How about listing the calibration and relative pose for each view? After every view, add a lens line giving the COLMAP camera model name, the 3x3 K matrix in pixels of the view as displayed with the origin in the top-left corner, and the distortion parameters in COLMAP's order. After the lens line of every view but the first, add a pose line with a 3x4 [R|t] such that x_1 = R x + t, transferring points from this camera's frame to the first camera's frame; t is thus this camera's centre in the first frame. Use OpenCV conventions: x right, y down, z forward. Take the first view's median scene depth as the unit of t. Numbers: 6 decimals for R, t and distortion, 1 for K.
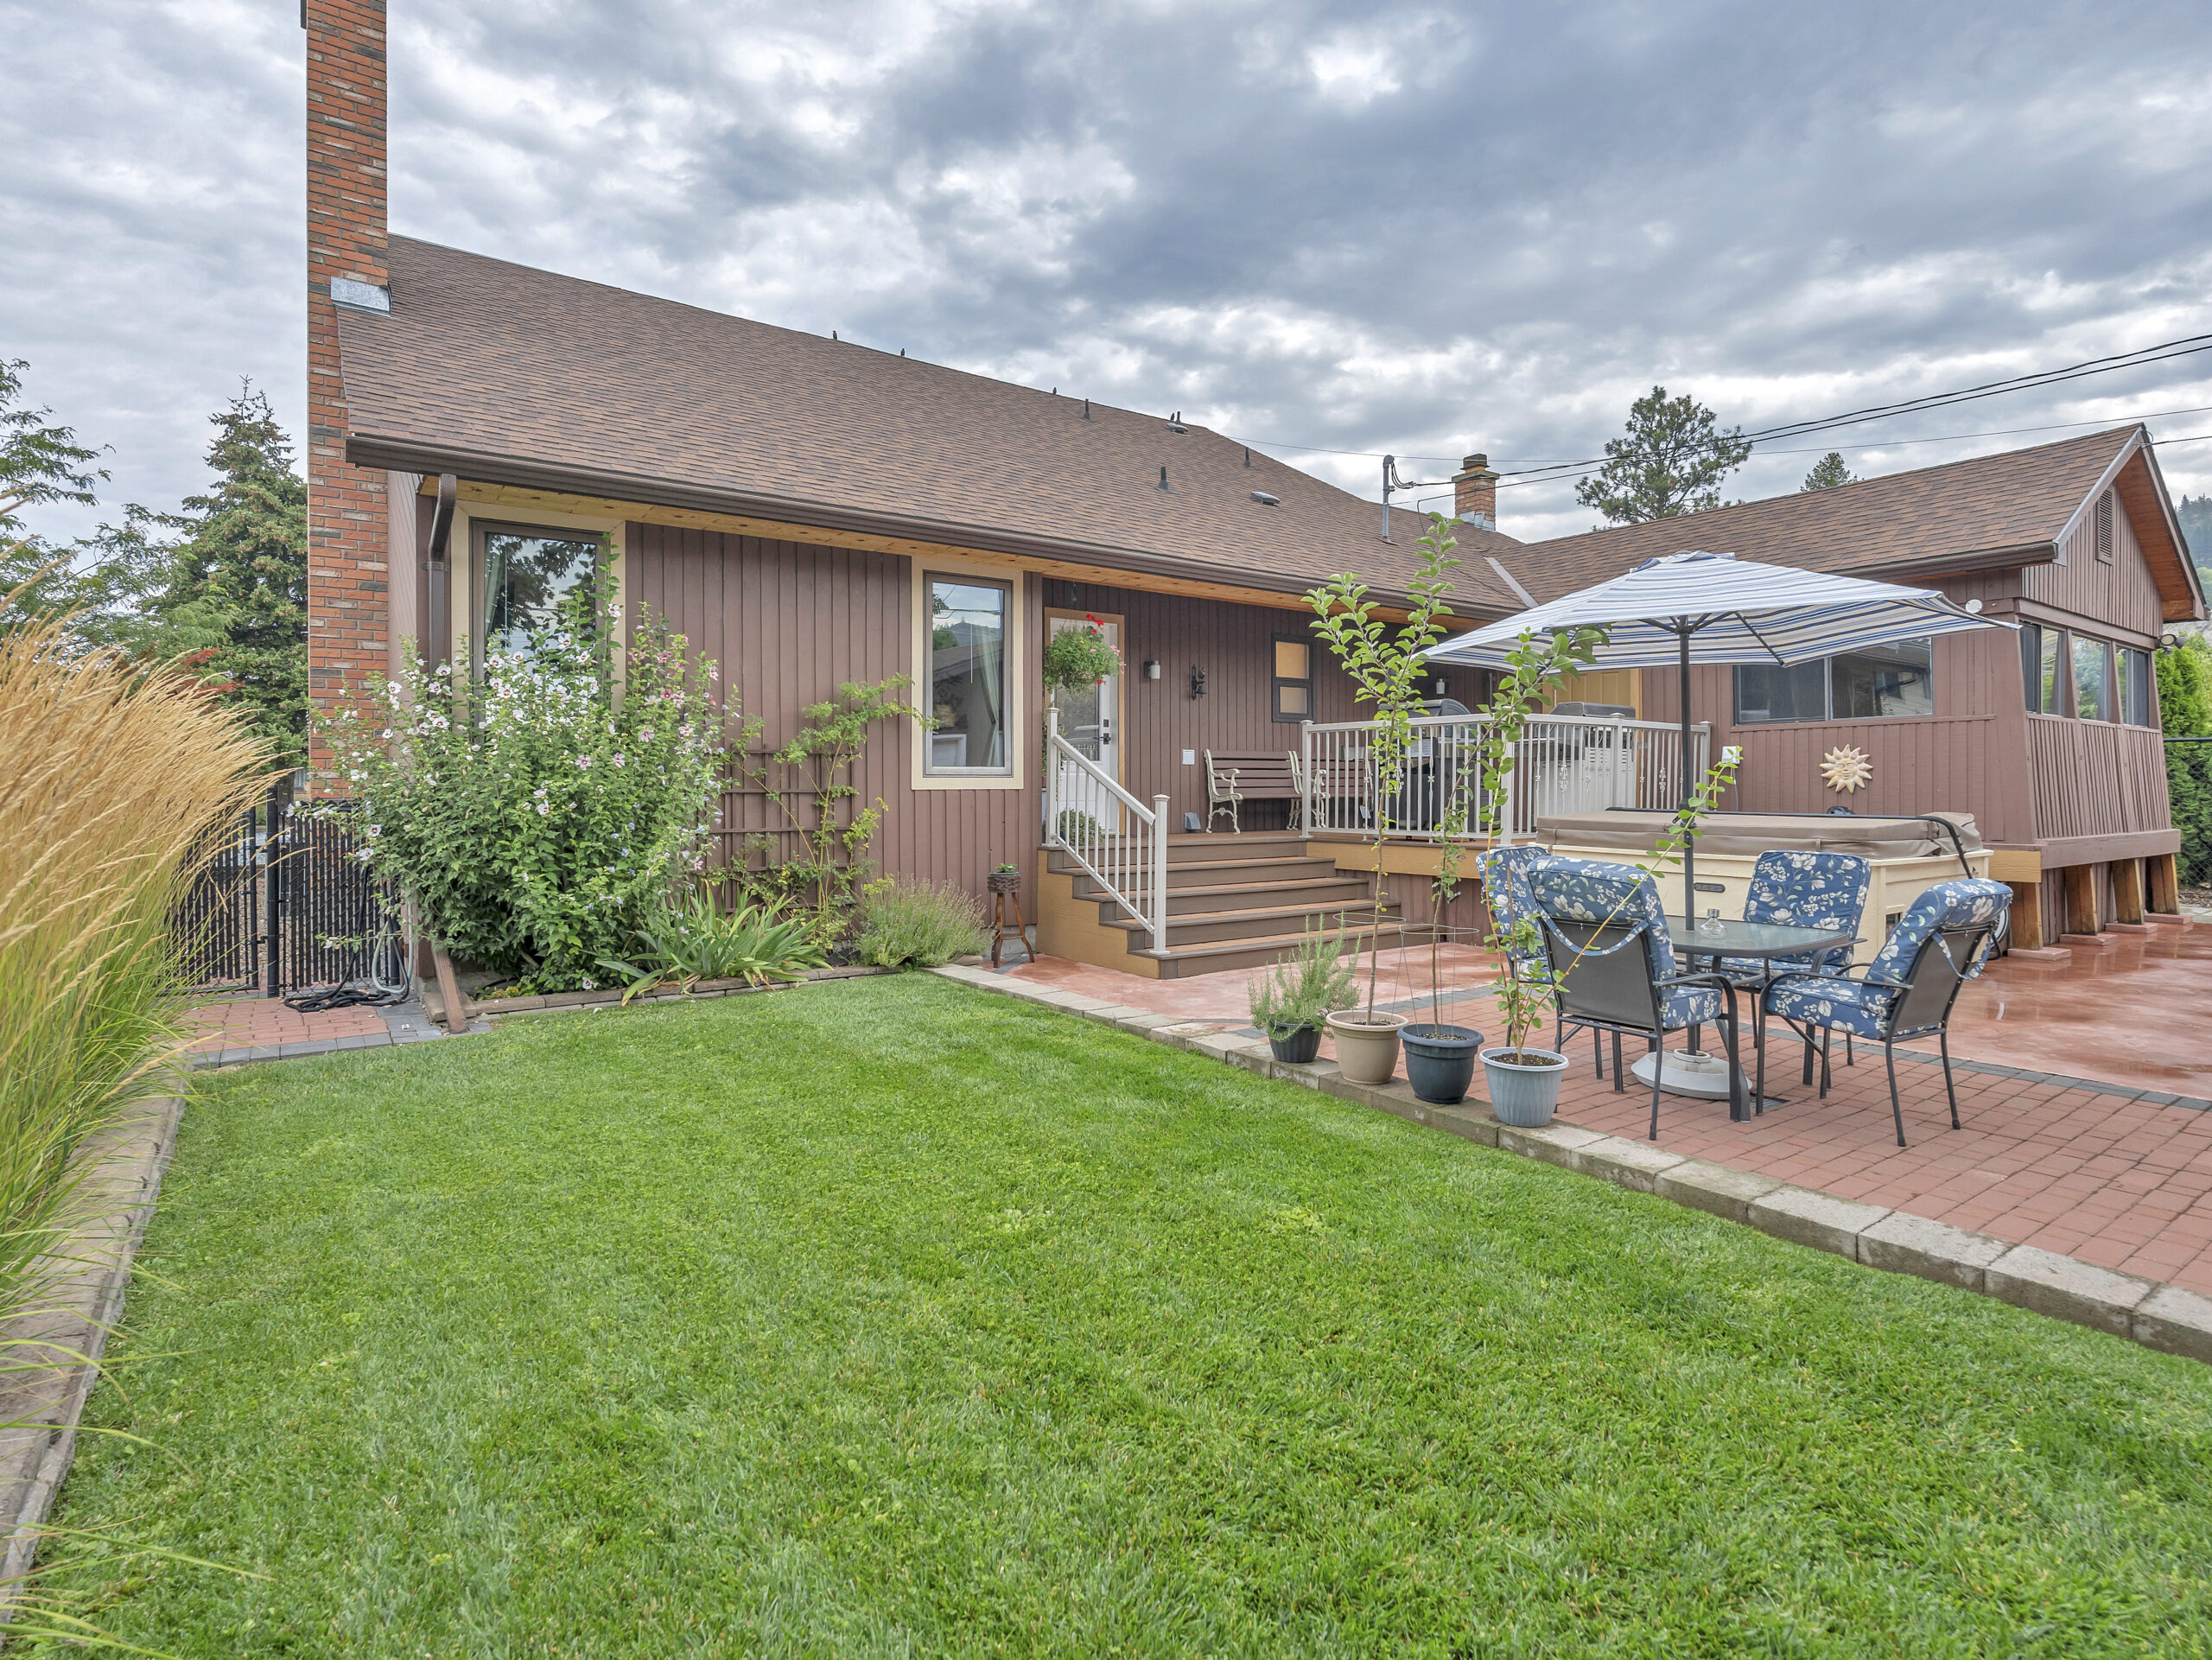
lens RADIAL K [[1161.2, 0, 1137.0], [0, 1161.2, 827.0], [0, 0, 1]] dist [0.002401, 0.000348]
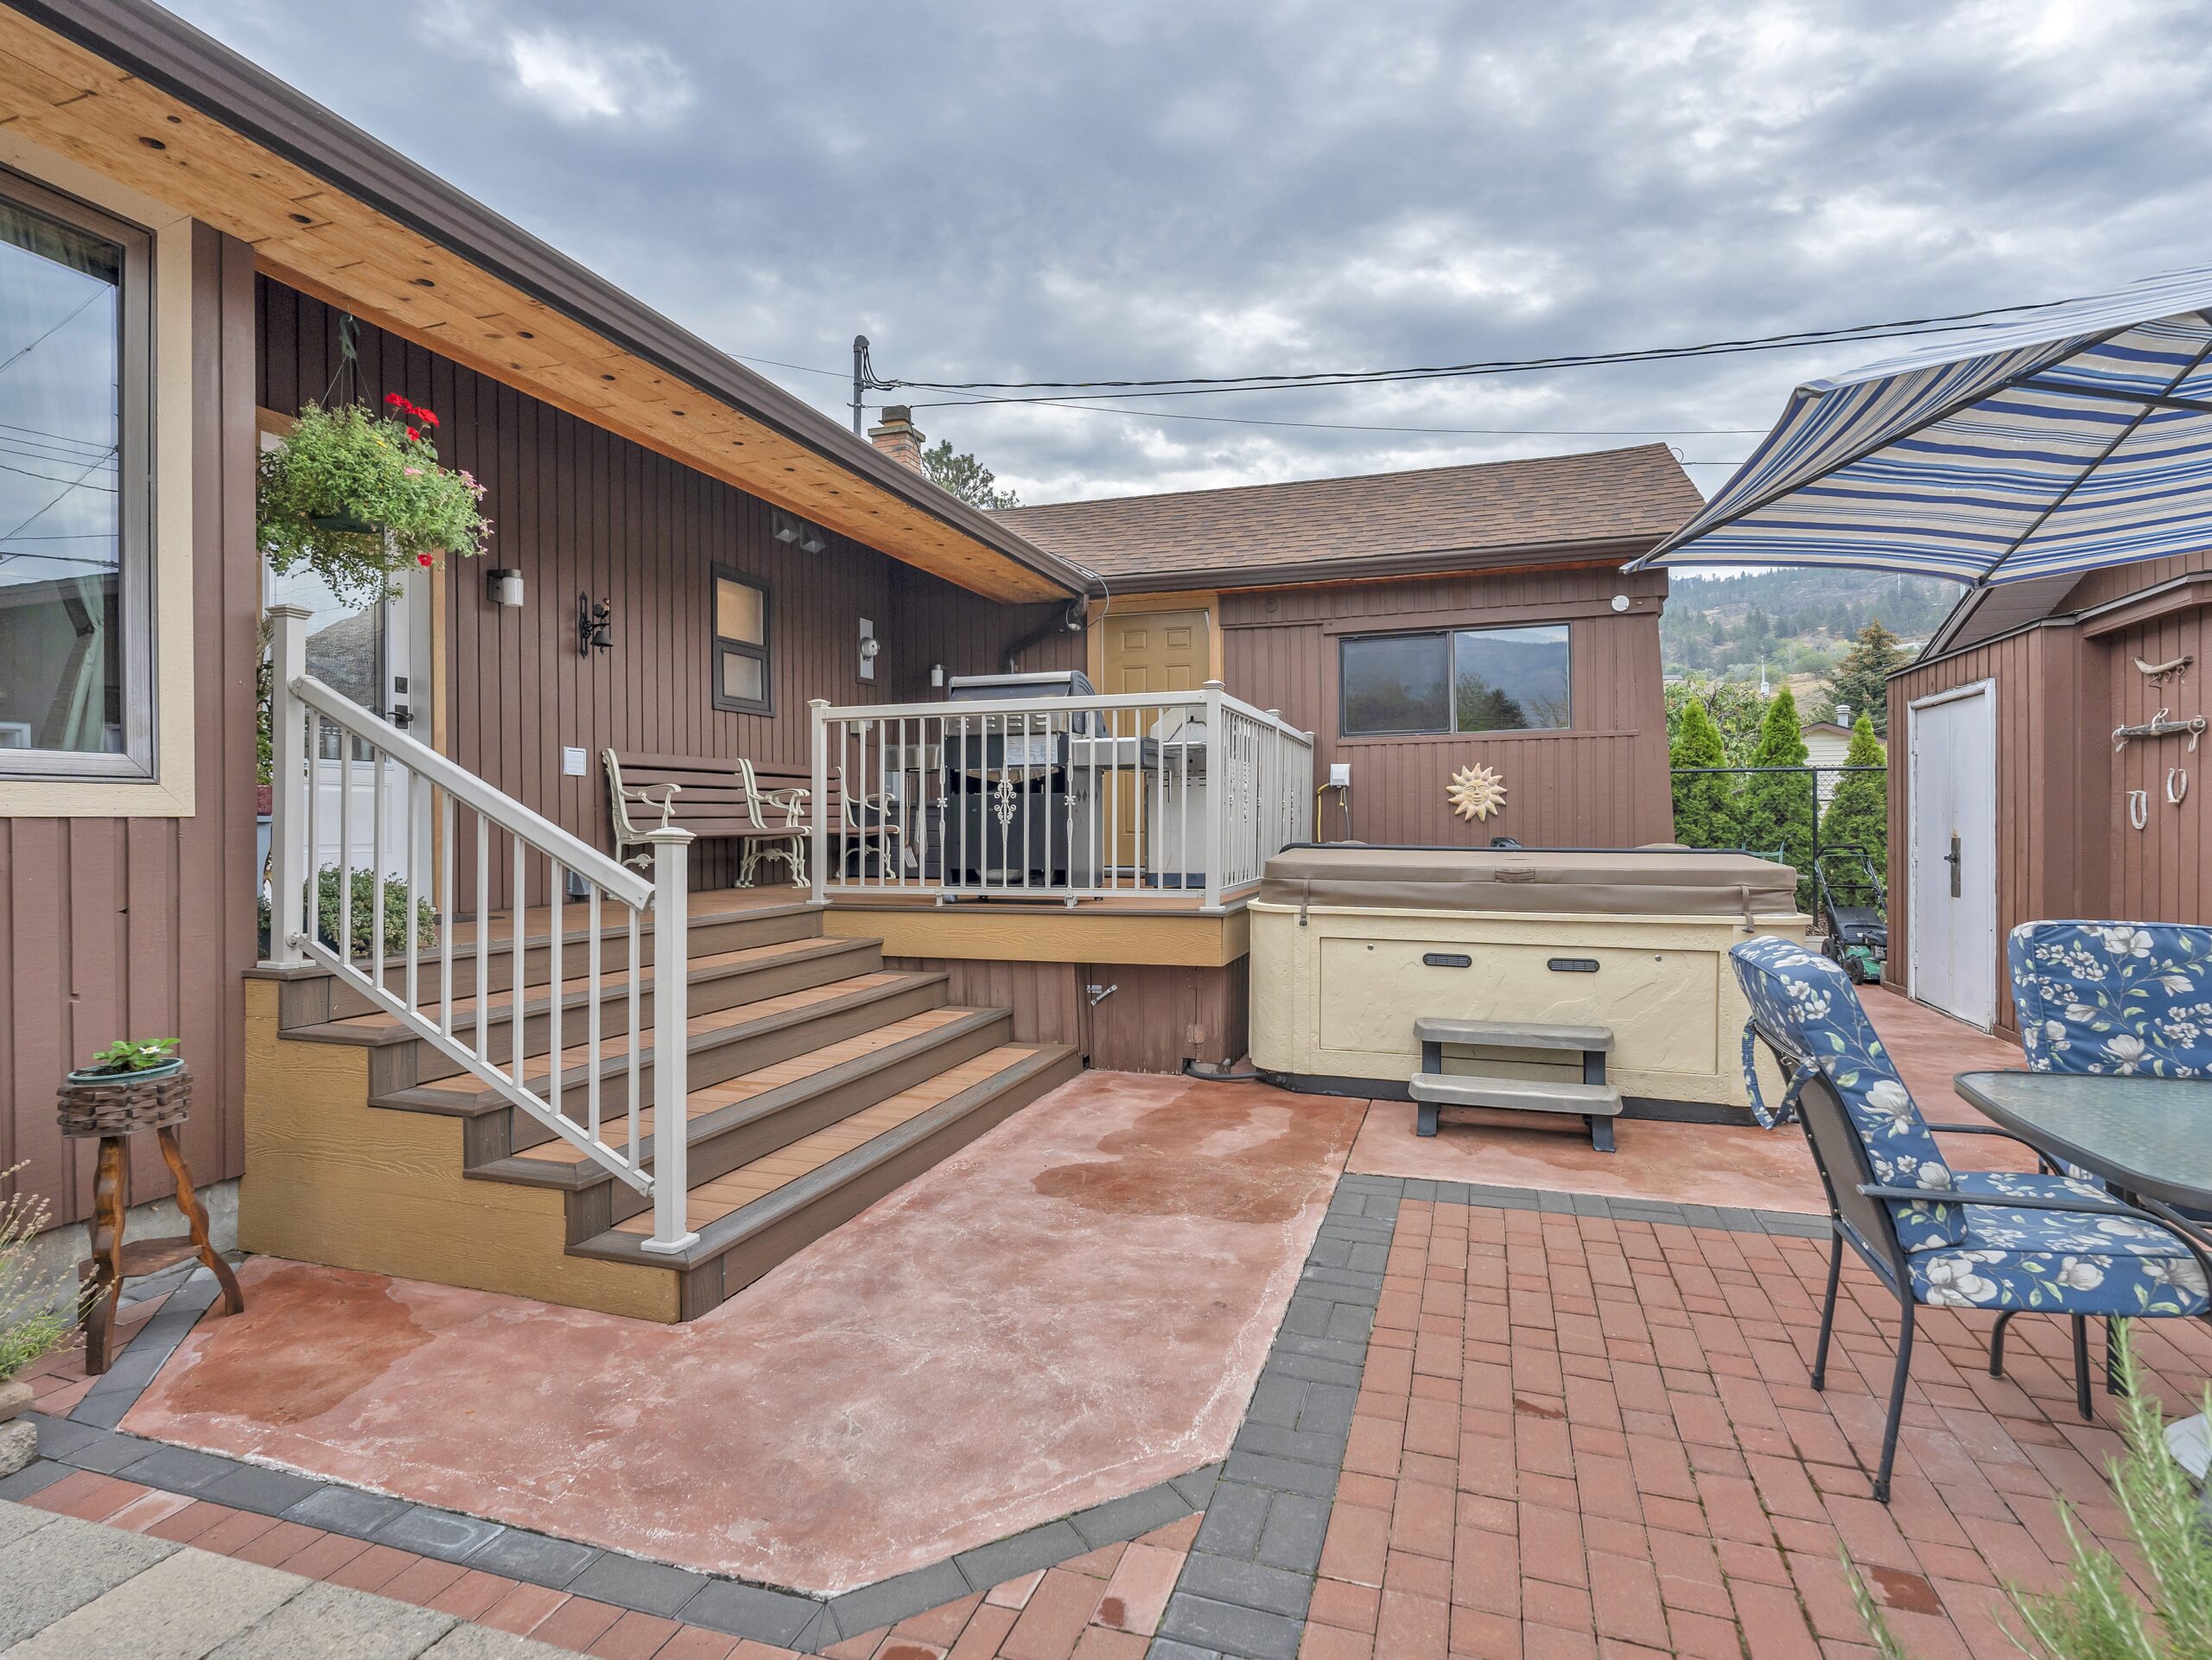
lens RADIAL K [[1126.6, 0, 1116.4], [0, 1126.6, 829.8], [0, 0, 1]] dist [-0.002147, -0.000506]
pose [[0.819163, -0.008140, 0.573504, -0.058181], [0.025208, 0.999444, -0.021821, -0.012749], [-0.573007, 0.032332, 0.818912, 0.501860]]
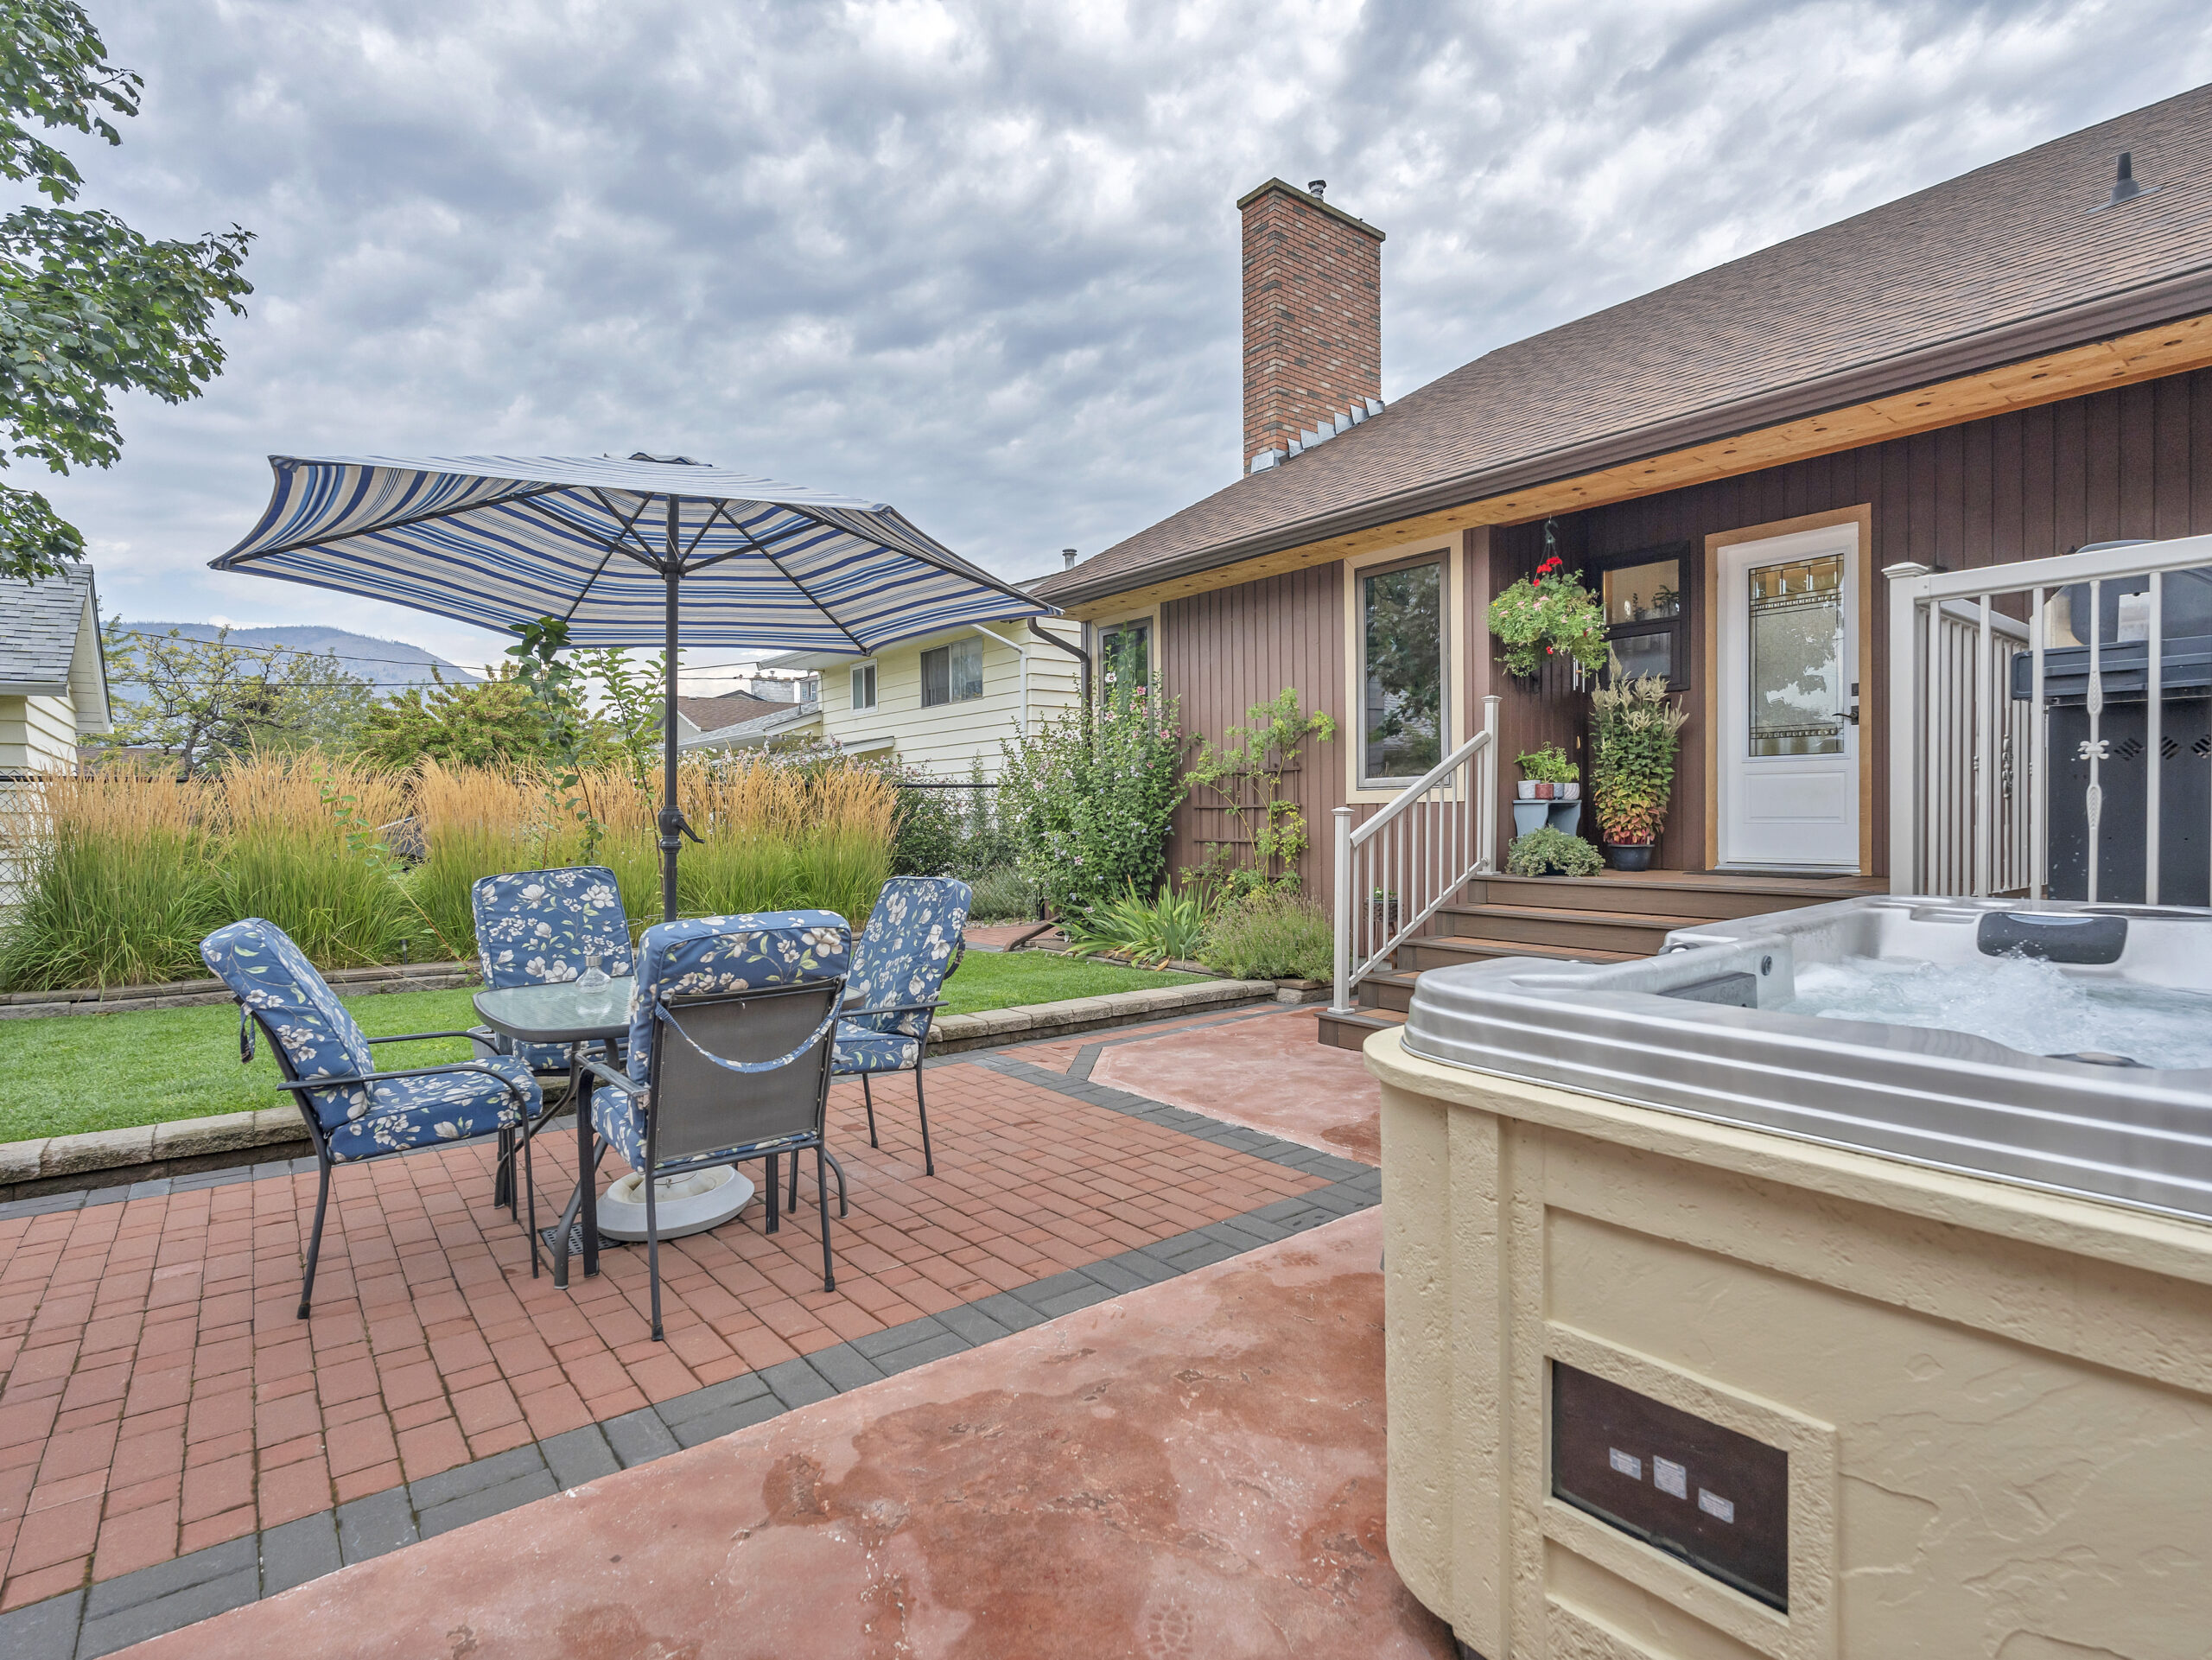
lens RADIAL K [[1161.2, 0, 1137.0], [0, 1161.2, 827.0], [0, 0, 1]] dist [0.002401, 0.000348]
pose [[0.031068, 0.011115, -0.999455, 0.631936], [-0.024588, 0.999644, 0.010353, -0.015791], [0.999215, 0.024253, 0.031330, 0.682309]]
